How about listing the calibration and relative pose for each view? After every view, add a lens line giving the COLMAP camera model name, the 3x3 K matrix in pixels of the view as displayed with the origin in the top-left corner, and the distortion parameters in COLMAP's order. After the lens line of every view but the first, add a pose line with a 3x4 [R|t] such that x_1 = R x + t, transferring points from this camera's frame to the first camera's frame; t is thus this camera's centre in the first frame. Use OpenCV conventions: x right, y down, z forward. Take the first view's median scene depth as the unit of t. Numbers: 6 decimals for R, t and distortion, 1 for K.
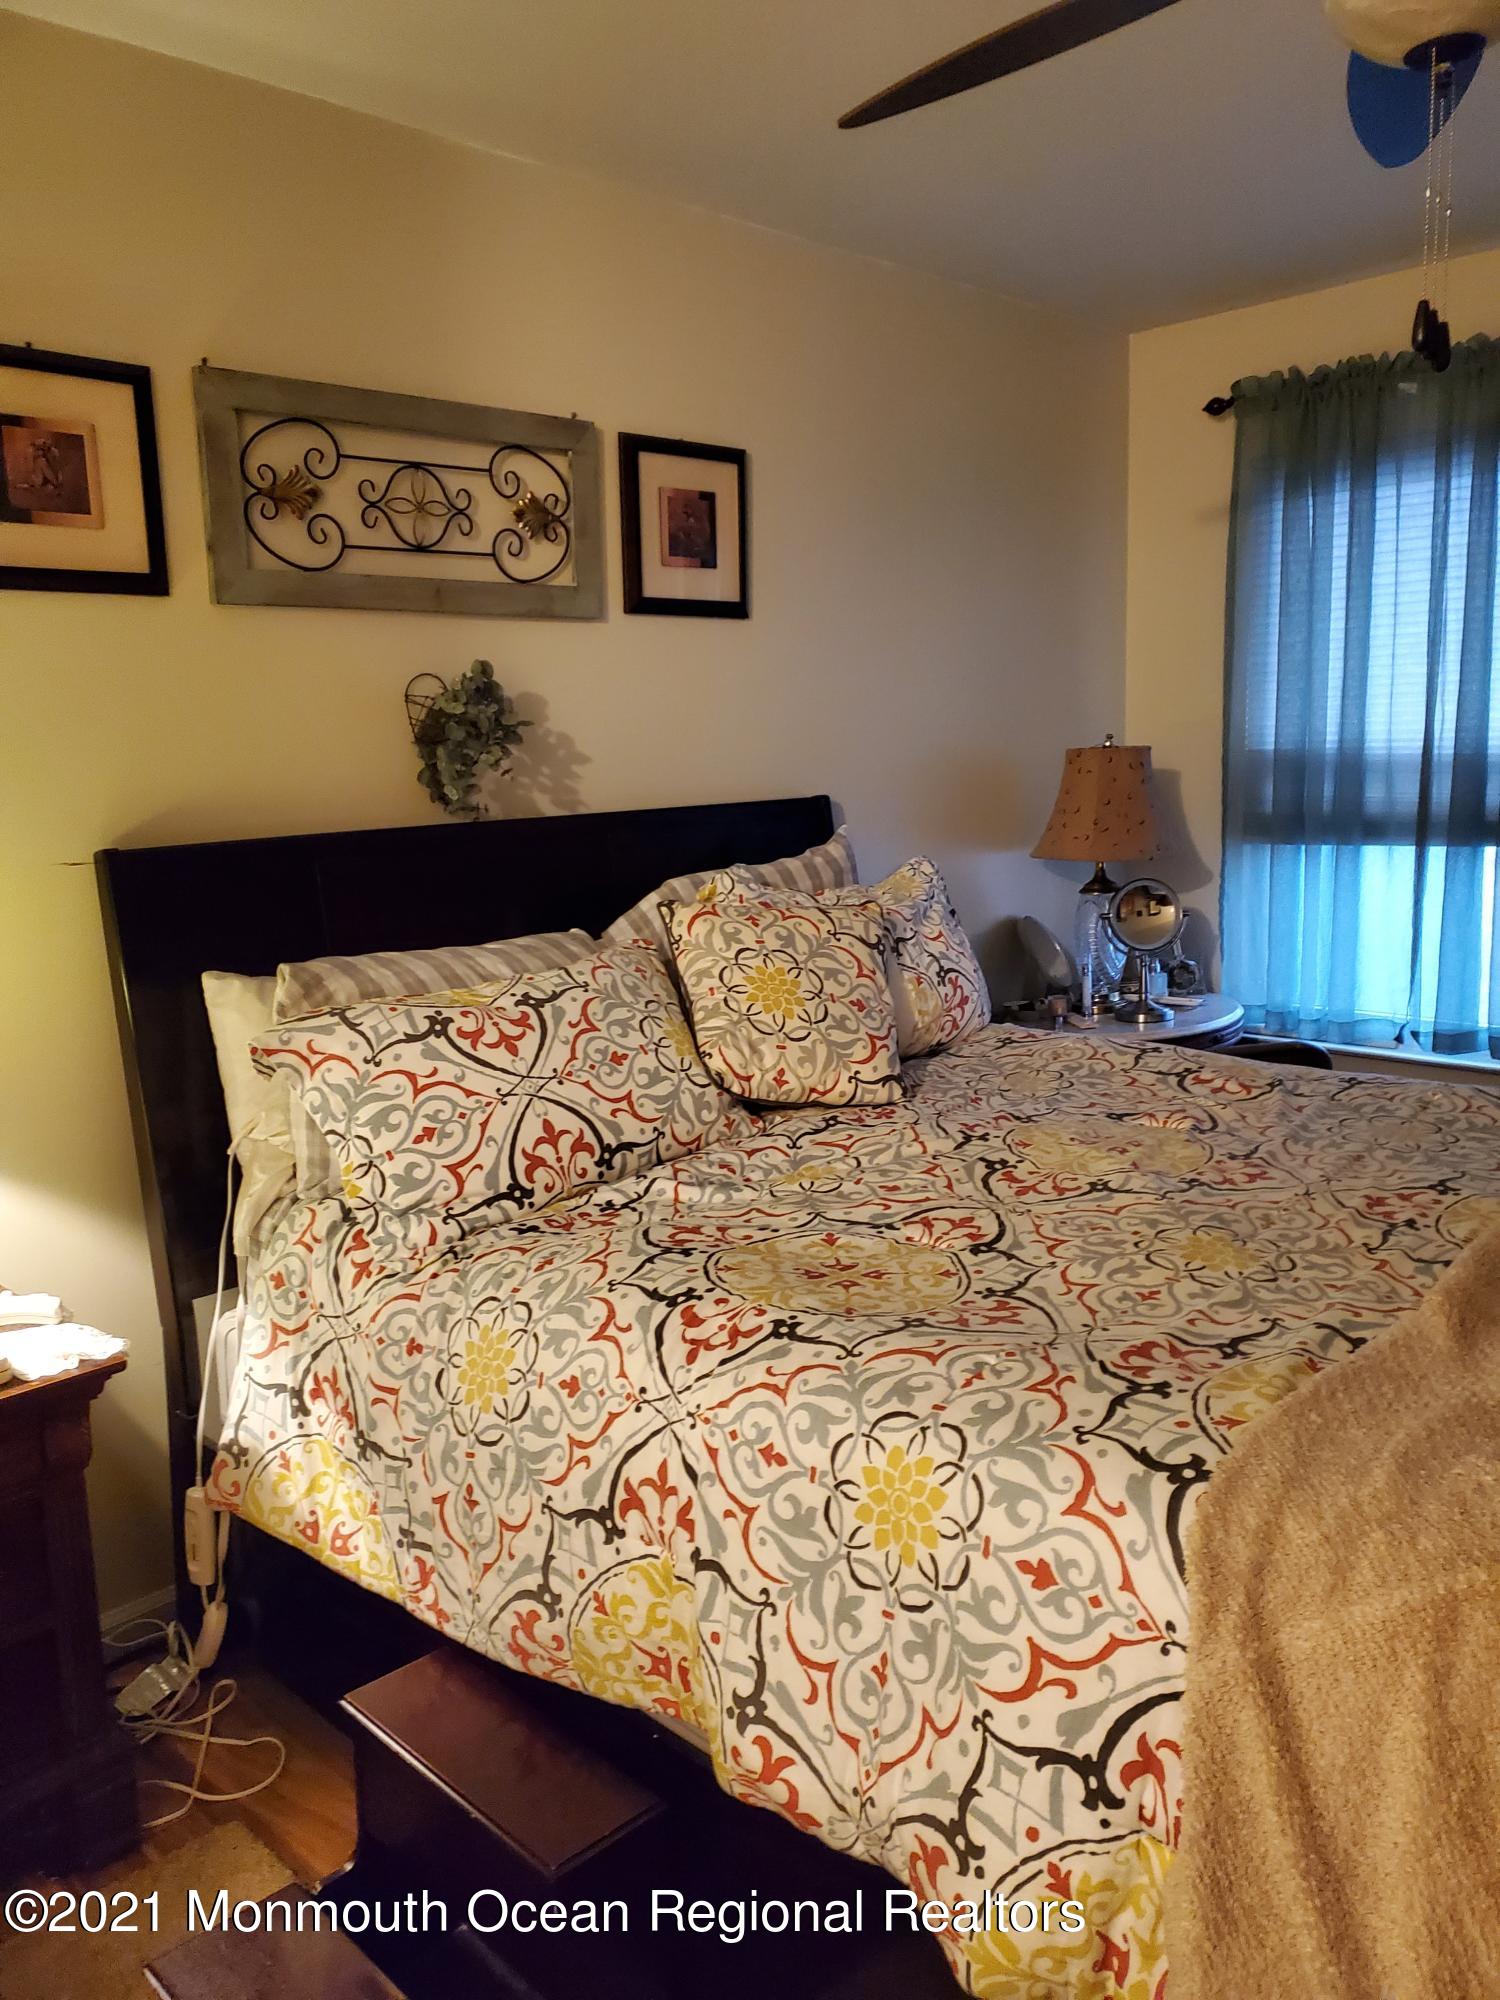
lens RADIAL K [[1535.1, 0, 772.0], [0, 1535.1, 1000.1], [0, 0, 1]] dist [0.013636, -0.000578]
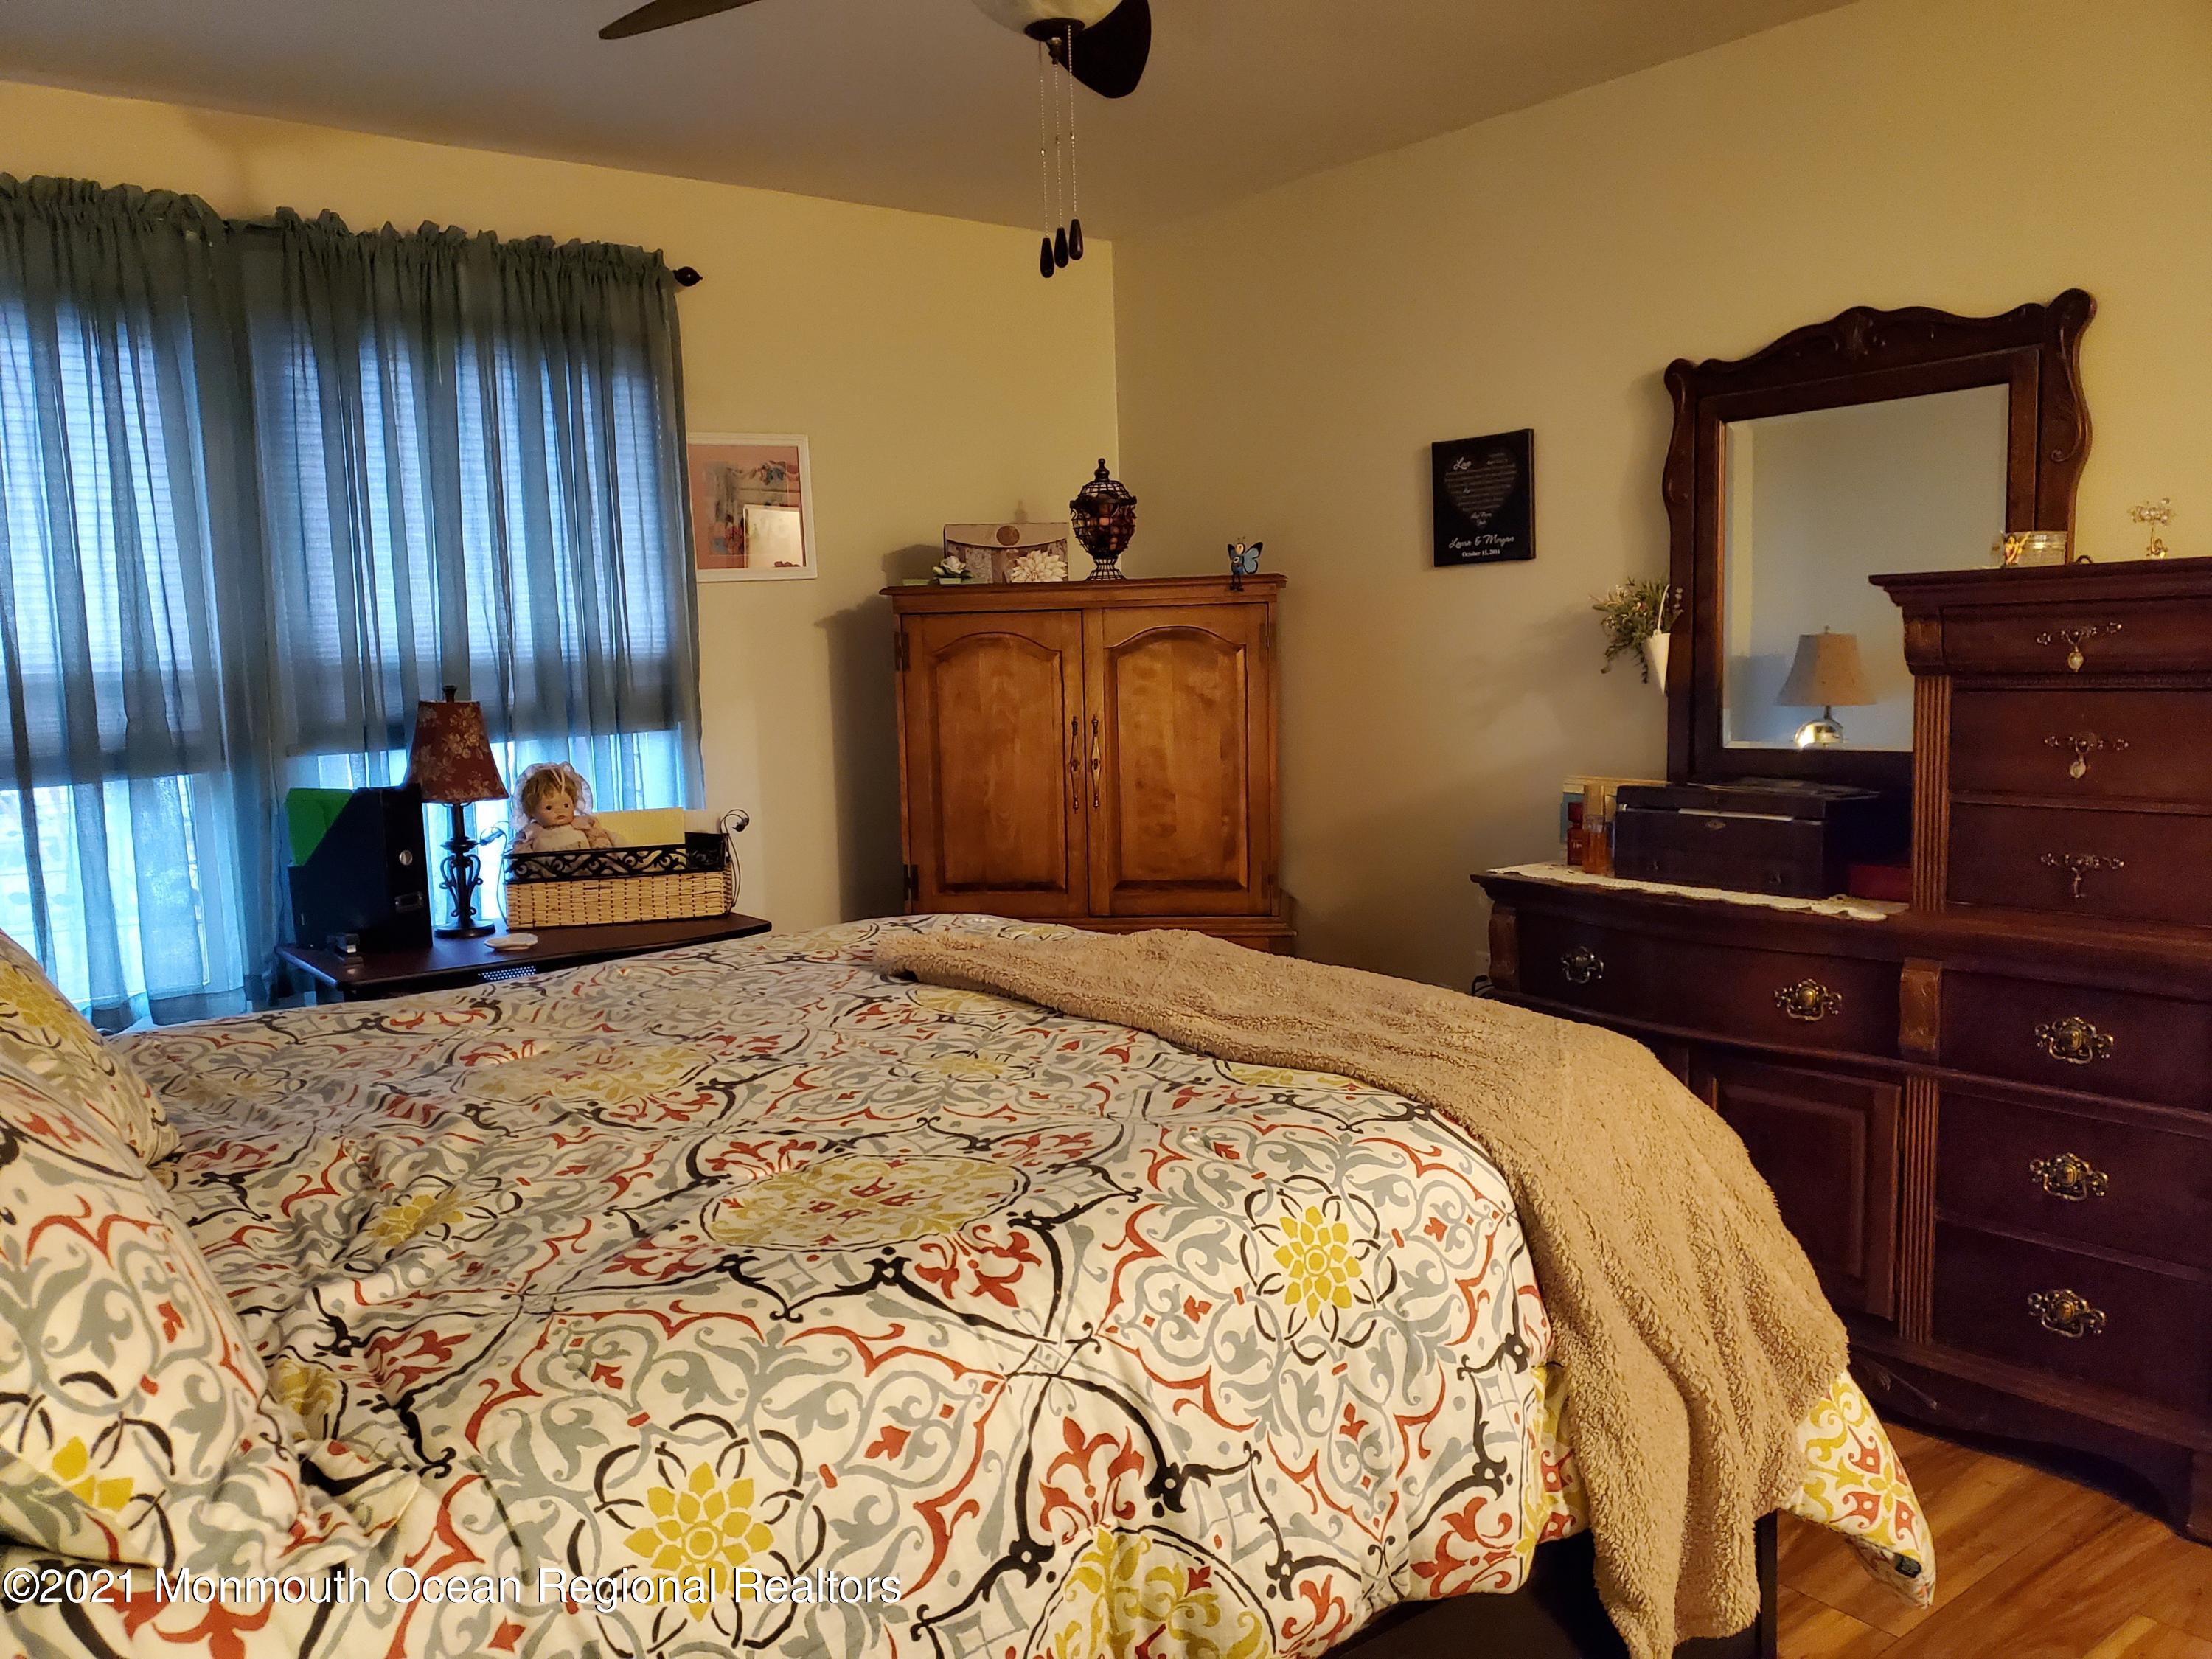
lens RADIAL K [[1697.8, 0, 1107.2], [0, 1697.8, 820.8], [0, 0, 1]] dist [0.013636, -0.000578]
pose [[0.171025, -0.099018, 0.980278, -0.711105], [0.211835, 0.975364, 0.061563, -0.040216], [-0.962225, 0.197129, 0.187787, 0.601400]]
